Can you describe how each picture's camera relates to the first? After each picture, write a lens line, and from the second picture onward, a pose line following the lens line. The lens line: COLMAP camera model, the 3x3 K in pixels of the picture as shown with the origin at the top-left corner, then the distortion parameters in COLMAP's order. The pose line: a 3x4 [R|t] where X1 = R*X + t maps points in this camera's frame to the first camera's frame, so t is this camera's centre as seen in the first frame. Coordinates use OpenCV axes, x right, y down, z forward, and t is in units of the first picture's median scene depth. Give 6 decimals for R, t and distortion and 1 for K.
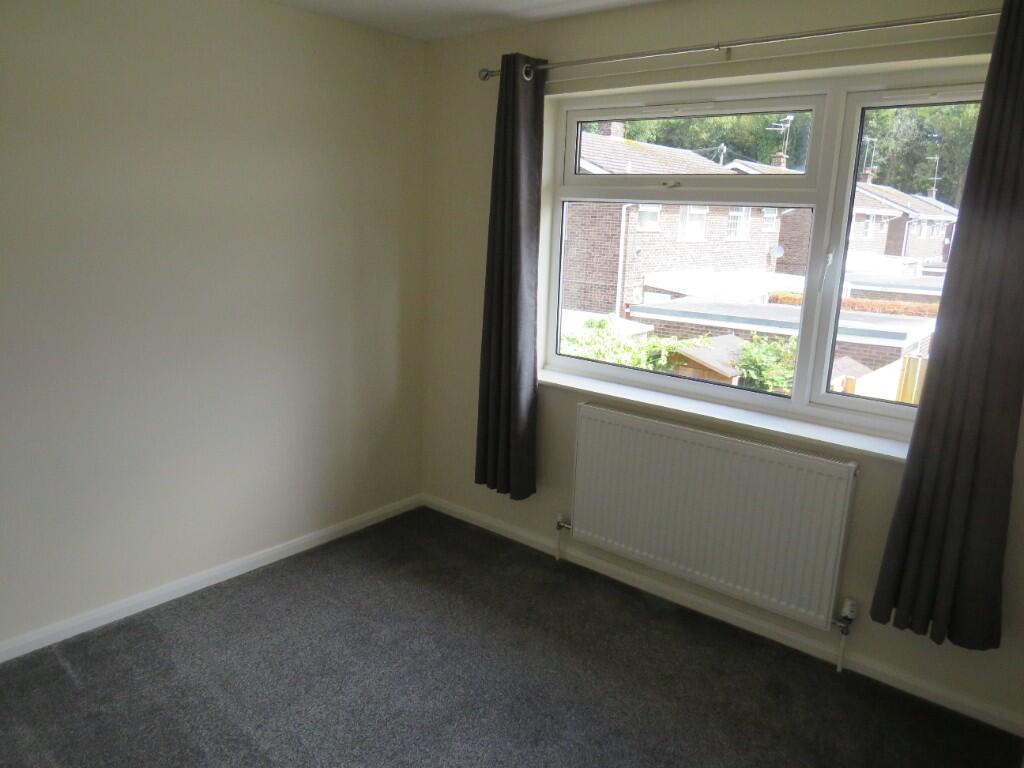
lens RADIAL K [[742.1, 0, 512.0], [0, 742.1, 384.0], [0, 0, 1]] dist [-0.001751, 0.004878]
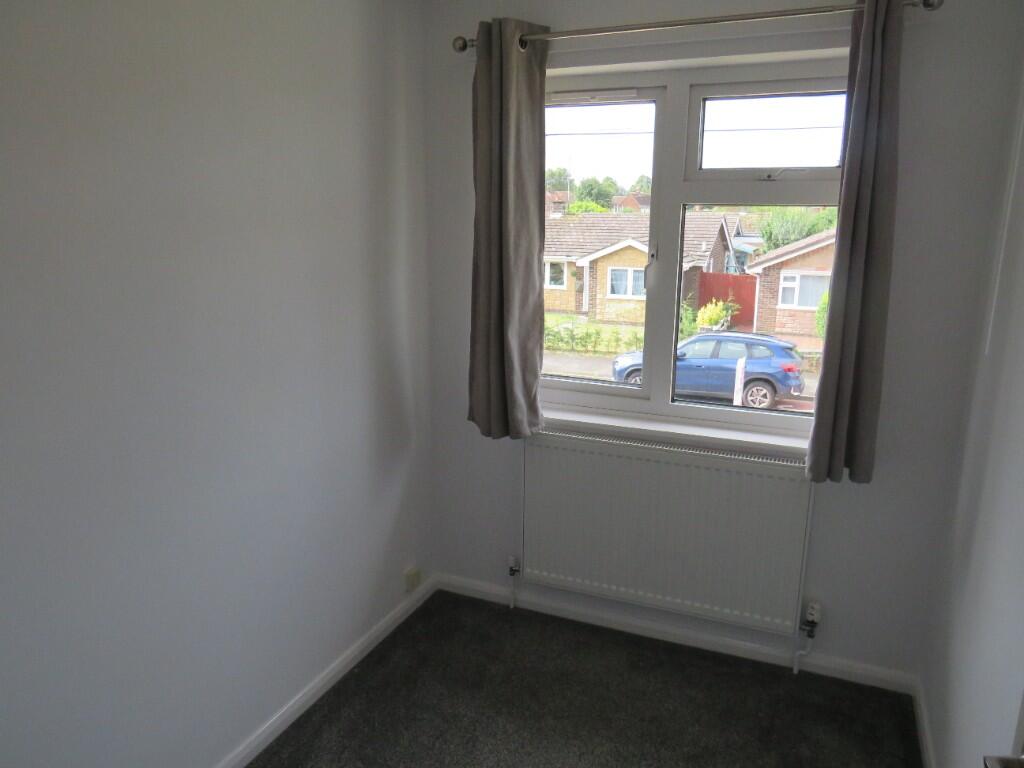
lens RADIAL K [[759.9, 0, 512.6], [0, 759.9, 395.3], [0, 0, 1]] dist [0.025241, -0.000250]
pose [[0.958150, -0.090935, 0.271440, -0.173342], [0.088305, 0.995852, 0.021915, -0.037992], [-0.272307, 0.002971, 0.962206, 0.138110]]
